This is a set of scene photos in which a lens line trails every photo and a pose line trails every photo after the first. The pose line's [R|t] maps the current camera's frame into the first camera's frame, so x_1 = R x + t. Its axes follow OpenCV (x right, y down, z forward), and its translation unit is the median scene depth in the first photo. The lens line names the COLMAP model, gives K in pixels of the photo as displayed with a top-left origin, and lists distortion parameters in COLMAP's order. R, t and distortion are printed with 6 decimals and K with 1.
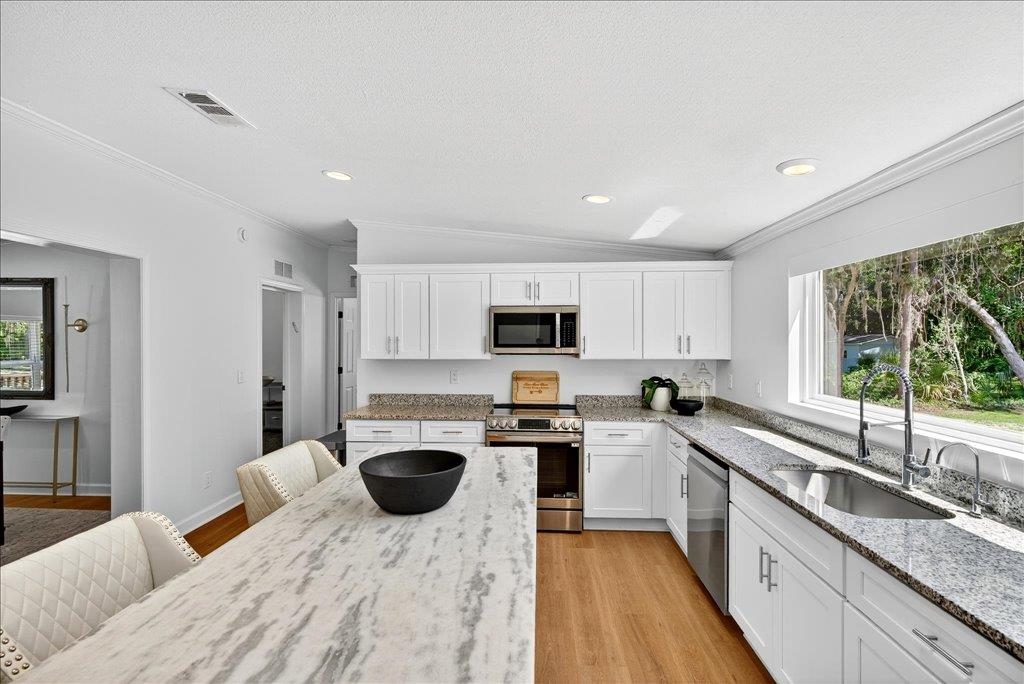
lens RADIAL K [[471.3, 0, 512.2], [0, 471.3, 335.9], [0, 0, 1]] dist [-0.000928, -0.000120]
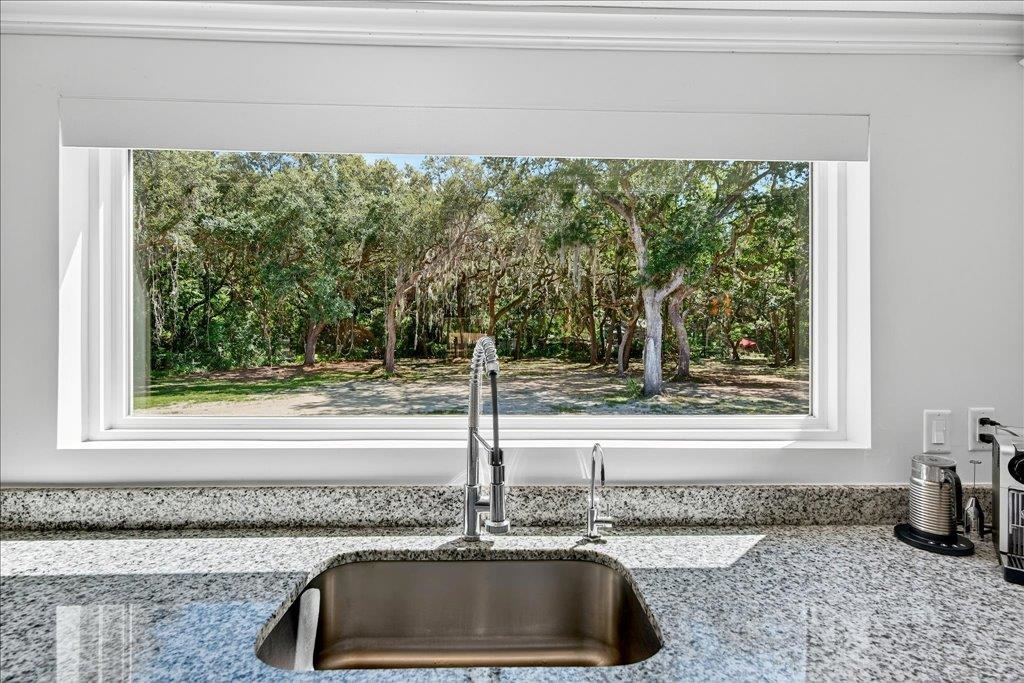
lens RADIAL K [[471.3, 0, 512.2], [0, 471.3, 335.4], [0, 0, 1]] dist [-0.000928, -0.000120]
pose [[-0.097623, -0.006811, 0.995200, 0.227295], [-0.019651, 0.999795, 0.004915, 0.052323], [-0.995029, -0.019077, -0.097737, 1.034304]]
